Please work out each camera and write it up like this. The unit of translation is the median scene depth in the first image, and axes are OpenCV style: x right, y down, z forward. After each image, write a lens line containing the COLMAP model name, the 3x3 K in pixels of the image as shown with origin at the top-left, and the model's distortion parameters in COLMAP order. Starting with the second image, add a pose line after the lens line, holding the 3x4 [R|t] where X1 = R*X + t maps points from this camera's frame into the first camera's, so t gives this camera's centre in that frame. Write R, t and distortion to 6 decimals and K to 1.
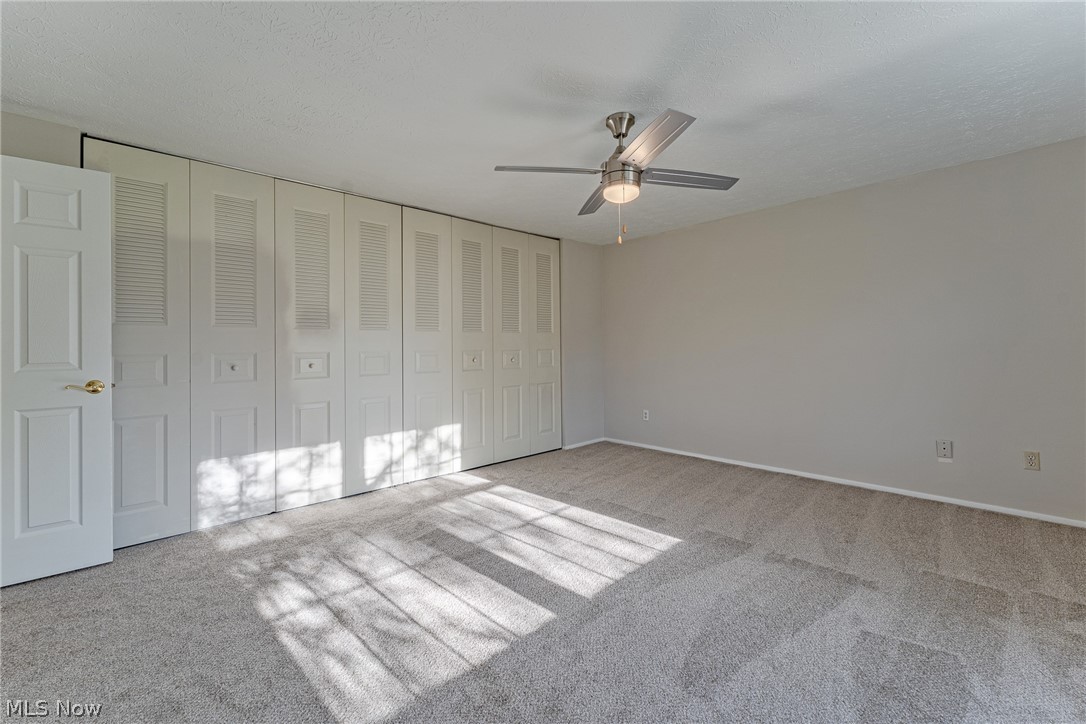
lens RADIAL K [[473.0, 0, 542.2], [0, 473.0, 342.4], [0, 0, 1]] dist [0.001791, 0.000158]
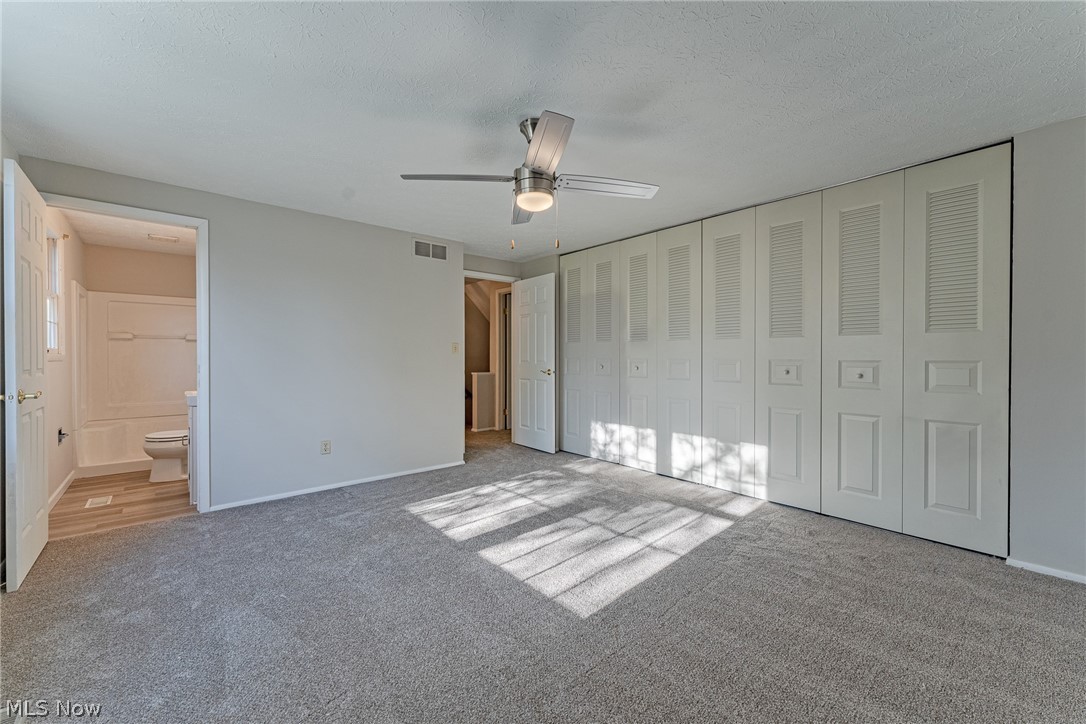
lens RADIAL K [[439.8, 0, 541.7], [0, 439.8, 365.7], [0, 0, 1]] dist [0.000516, 0.000053]
pose [[-0.061048, 0.012269, -0.998059, 0.760919], [-0.010292, 0.999864, 0.012921, 0.025593], [0.998082, 0.011061, -0.060914, 0.774286]]
